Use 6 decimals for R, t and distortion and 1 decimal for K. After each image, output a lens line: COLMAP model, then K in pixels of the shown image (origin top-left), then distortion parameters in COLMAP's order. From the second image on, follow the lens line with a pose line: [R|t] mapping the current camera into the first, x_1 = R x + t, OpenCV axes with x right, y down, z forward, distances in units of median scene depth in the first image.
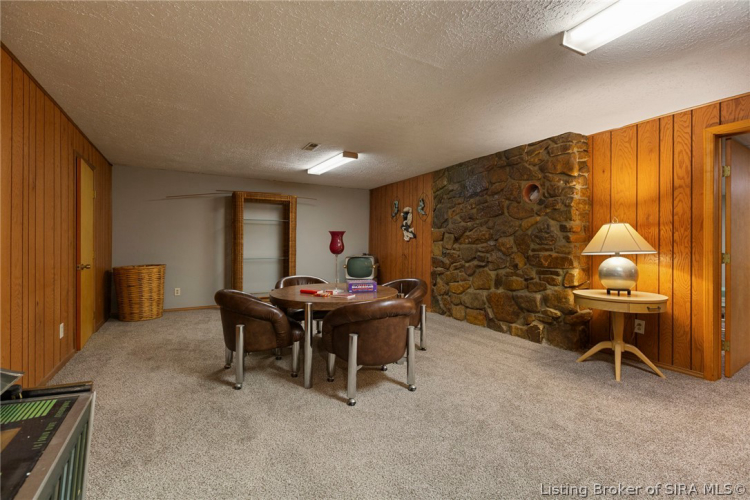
lens RADIAL K [[346.8, 0, 377.6], [0, 346.8, 246.2], [0, 0, 1]] dist [0.001278, -0.000026]
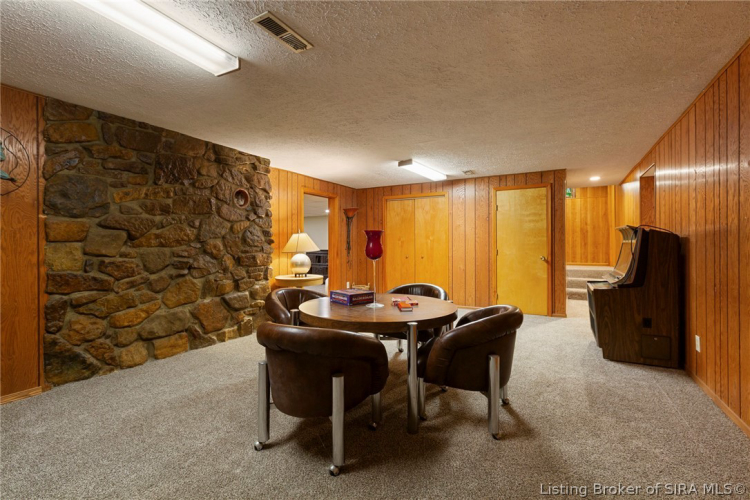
lens RADIAL K [[346.8, 0, 378.0], [0, 346.8, 246.7], [0, 0, 1]] dist [0.001278, -0.000026]
pose [[-0.537066, -0.010108, 0.843480, -0.603282], [-0.000259, 0.999930, 0.011818, -0.015487], [-0.843540, 0.006129, -0.537031, 1.074796]]
